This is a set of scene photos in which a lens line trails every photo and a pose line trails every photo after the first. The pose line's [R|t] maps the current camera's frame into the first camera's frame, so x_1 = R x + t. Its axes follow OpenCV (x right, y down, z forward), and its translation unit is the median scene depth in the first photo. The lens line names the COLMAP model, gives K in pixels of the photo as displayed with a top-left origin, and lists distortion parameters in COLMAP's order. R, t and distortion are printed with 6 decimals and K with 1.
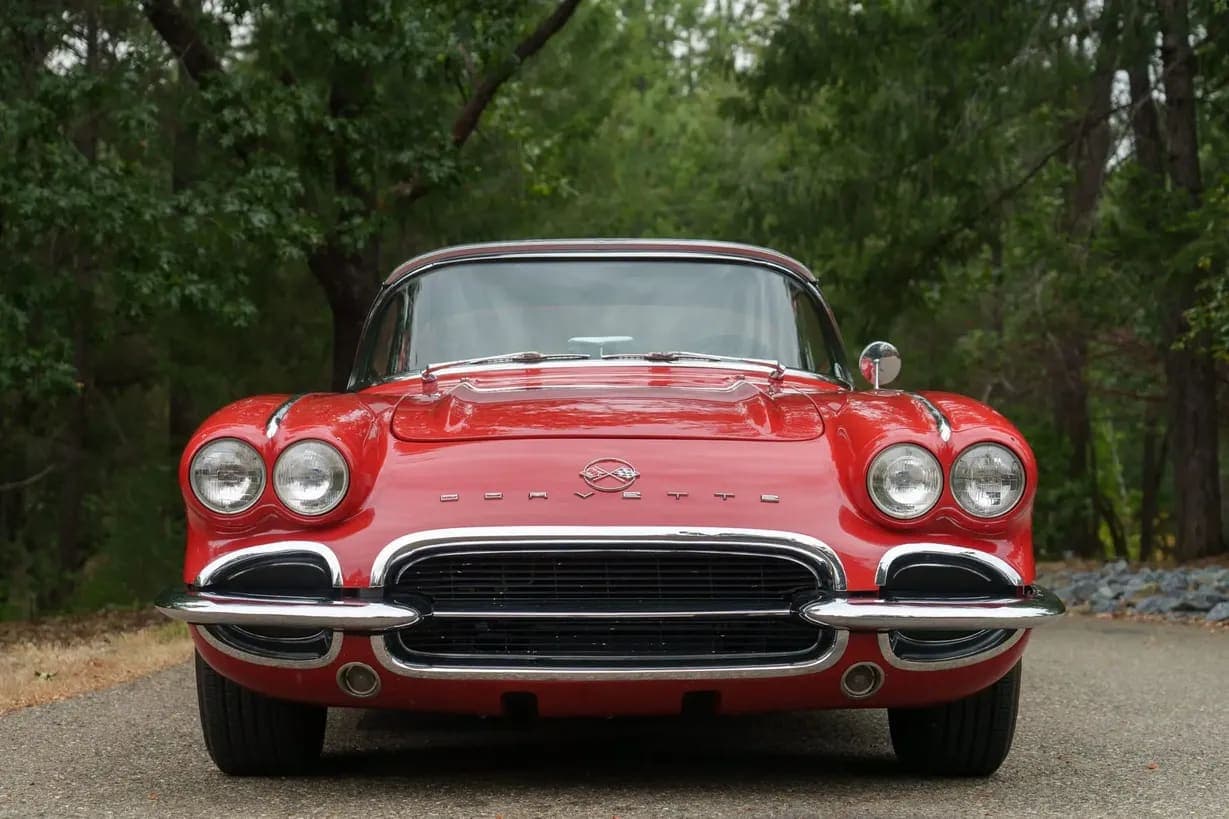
lens RADIAL K [[2378.1, 0, 614.5], [0, 2378.1, 409.5], [0, 0, 1]] dist [0.152407, 0.242389]
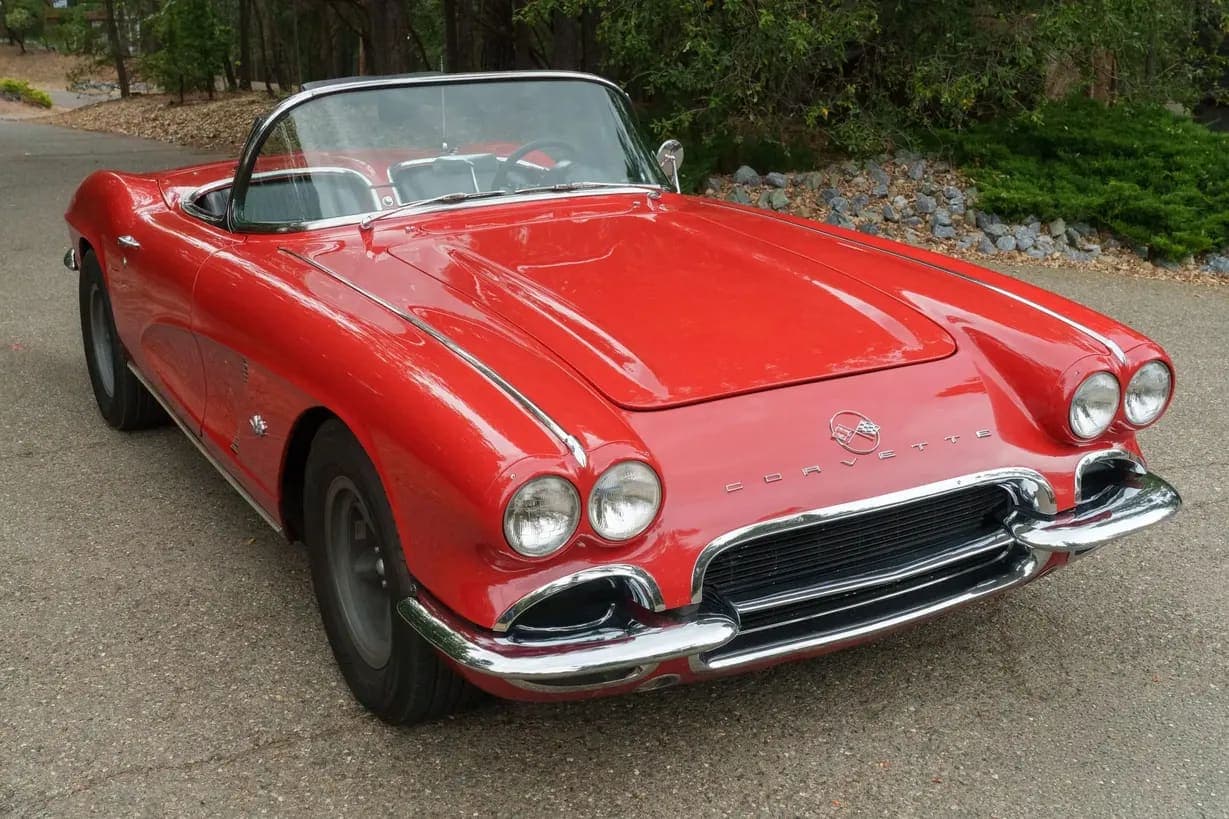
lens RADIAL K [[1413.6, 0, 590.4], [0, 1413.6, 388.2], [0, 0, 1]] dist [0.007788, 0.012473]
pose [[0.880302, -0.125596, 0.457486, -0.374944], [-0.012678, 0.957747, 0.287331, -0.161834], [-0.474244, -0.258738, 0.841515, 0.559887]]
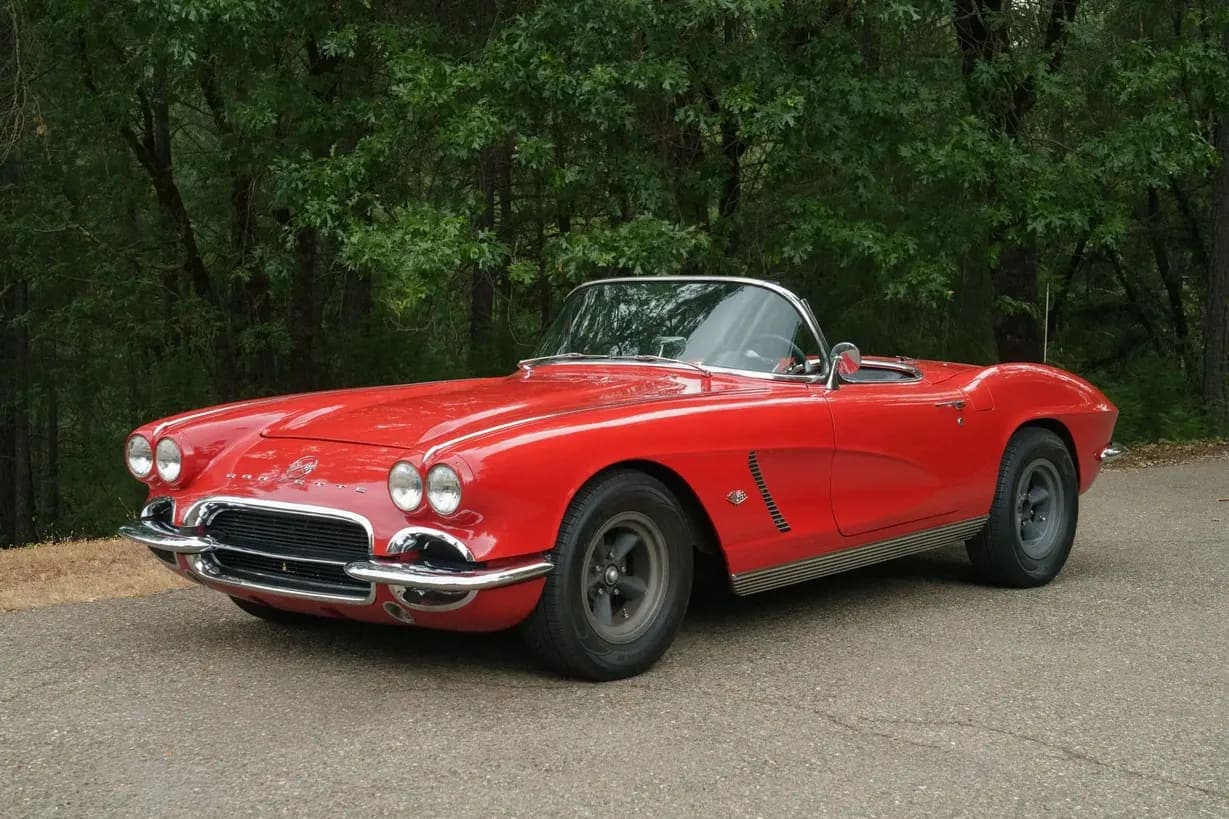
lens RADIAL K [[1839.7, 0, 664.0], [0, 1839.7, 413.8], [0, 0, 1]] dist [0.063732, -0.155189]
pose [[0.760761, 0.047467, -0.647294, 1.000255], [0.016446, 0.995592, 0.092337, -0.122090], [0.648824, -0.080892, 0.756627, 0.218223]]
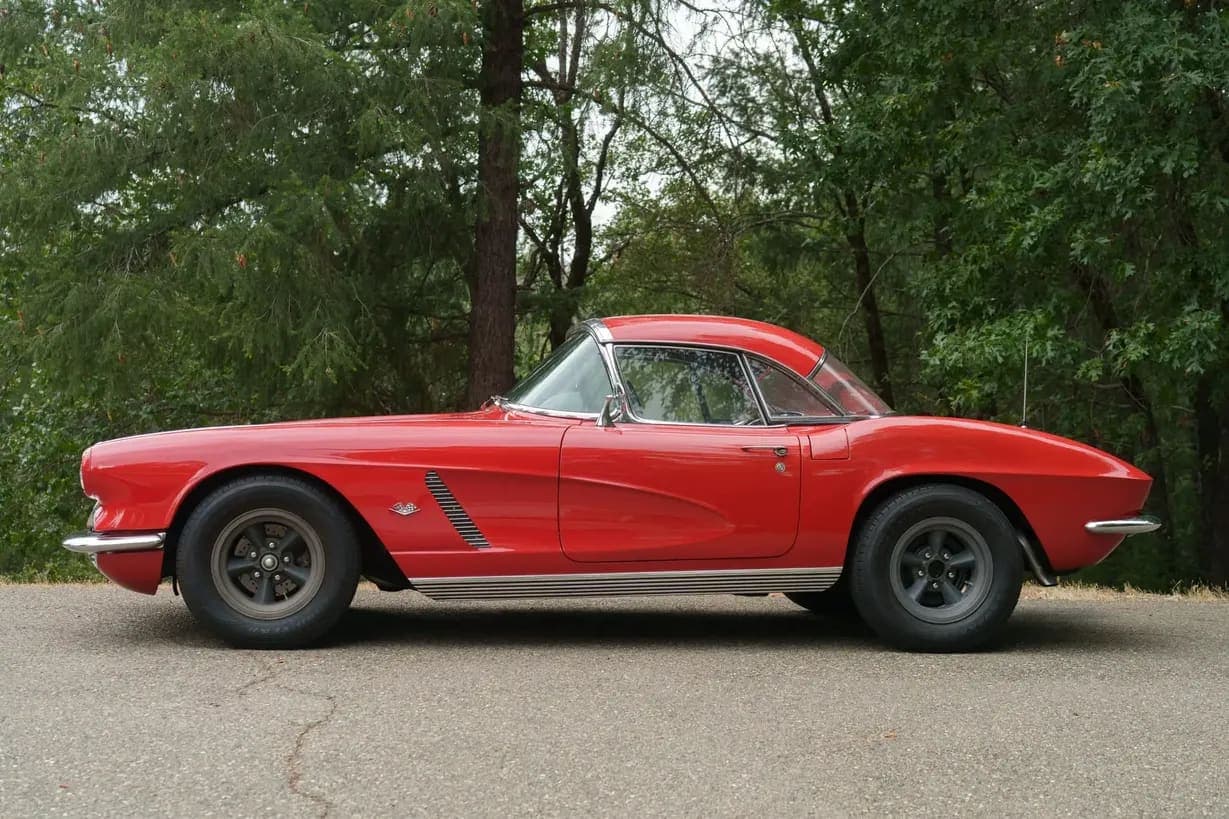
lens RADIAL K [[1839.7, 0, 664.0], [0, 1839.7, 413.8], [0, 0, 1]] dist [0.063732, -0.155189]
pose [[0.136732, -0.005295, -0.990594, 1.717146], [0.015316, 0.999877, -0.003231, -0.008863], [0.990490, -0.014730, 0.136796, 1.256611]]
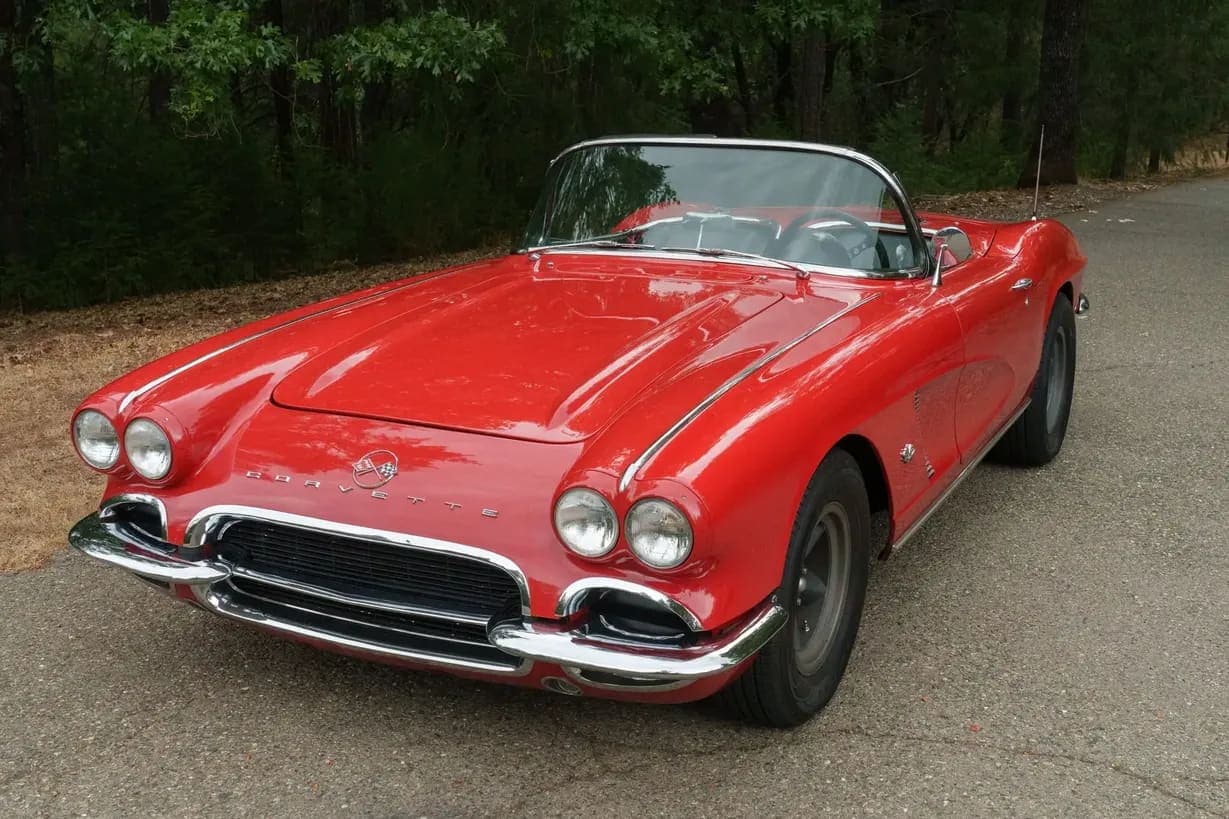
lens RADIAL K [[1466.4, 0, 618.3], [0, 1466.4, 432.2], [0, 0, 1]] dist [0.015255, 0.051538]
pose [[0.886165, 0.124662, -0.446286, 0.407811], [0.008554, 0.958566, 0.284743, -0.187300], [0.463292, -0.256147, 0.848381, 0.475804]]
